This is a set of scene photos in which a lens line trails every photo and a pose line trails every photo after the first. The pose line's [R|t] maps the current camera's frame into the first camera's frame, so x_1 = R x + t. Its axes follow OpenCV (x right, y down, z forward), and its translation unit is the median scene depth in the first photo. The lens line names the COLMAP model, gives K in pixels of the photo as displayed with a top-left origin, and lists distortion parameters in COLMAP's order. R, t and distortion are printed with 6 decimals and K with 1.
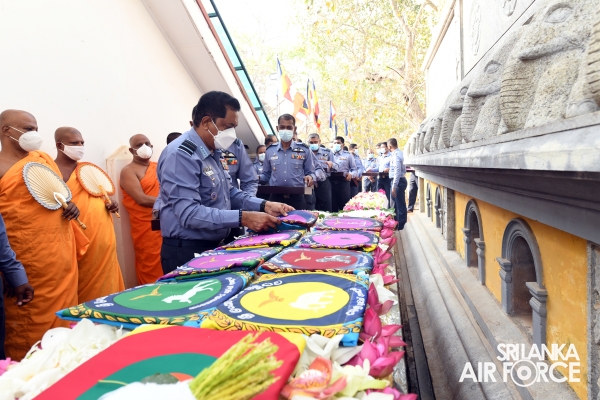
lens RADIAL K [[403.8, 0, 307.8], [0, 403.8, 199.5], [0, 0, 1]] dist [0.006242, -0.002578]
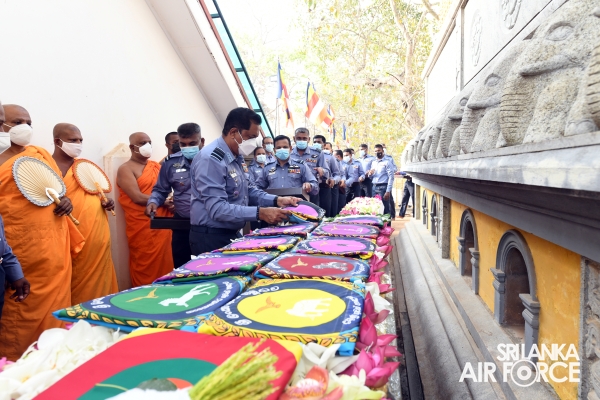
lens RADIAL K [[403.8, 0, 308.1], [0, 403.8, 199.8], [0, 0, 1]] dist [0.006242, -0.002578]
pose [[0.999416, 0.032389, 0.010918, -0.004692], [-0.032324, 0.999459, -0.006106, -0.005433], [-0.011110, 0.005749, 0.999922, -0.003130]]
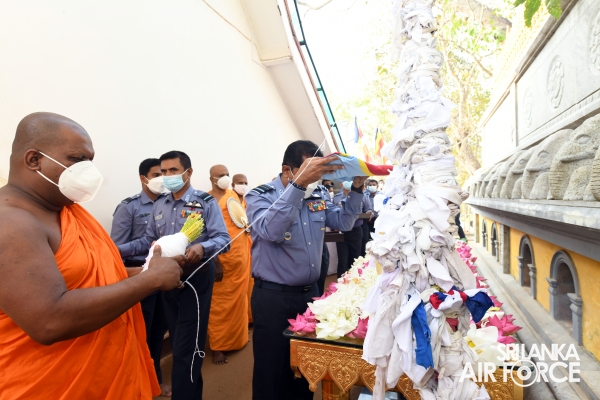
lens RADIAL K [[353.3, 0, 301.3], [0, 353.3, 196.9], [0, 0, 1]] dist [-0.007039, 0.000939]
pose [[0.985012, 0.037450, -0.168372, -0.192086], [-0.050163, 0.996150, -0.071900, -0.006006], [0.165031, 0.079269, 0.983098, -0.401661]]
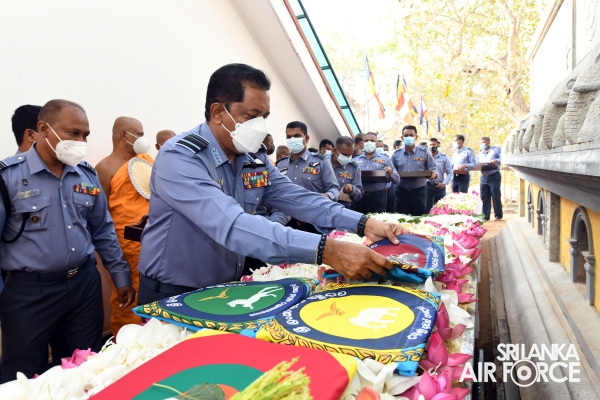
lens RADIAL K [[403.8, 0, 304.7], [0, 403.8, 198.8], [0, 0, 1]] dist [0.006242, -0.002578]
pose [[0.974879, 0.025031, -0.221325, 0.024075], [-0.023777, 0.999683, 0.008327, -0.014041], [0.221463, -0.002855, 0.975165, 0.017313]]
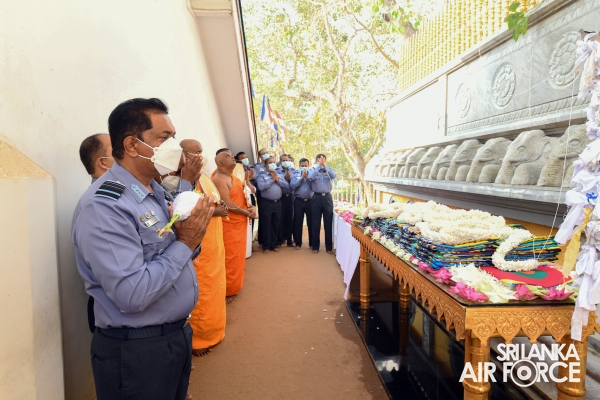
lens RADIAL K [[403.8, 0, 310.9], [0, 403.8, 200.3], [0, 0, 1]] dist [0.006242, -0.002578]
pose [[0.964719, 0.034197, 0.261051, -0.819693], [-0.031443, 0.999397, -0.014718, -0.005155], [-0.261397, 0.005990, 0.965213, -0.509805]]
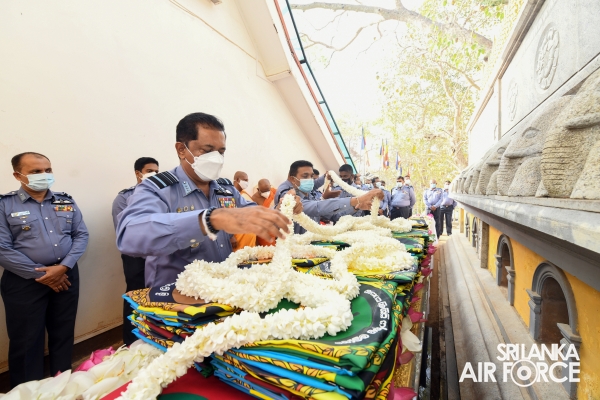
lens RADIAL K [[243.3, 0, 302.3], [0, 243.3, 198.9], [0, 0, 1]] dist [-0.017532, -0.001899]
pose [[0.948941, 0.057442, -0.310181, 0.047741], [-0.071449, 0.996865, -0.033977, -0.054156], [0.307257, 0.054404, 0.950070, 0.128043]]
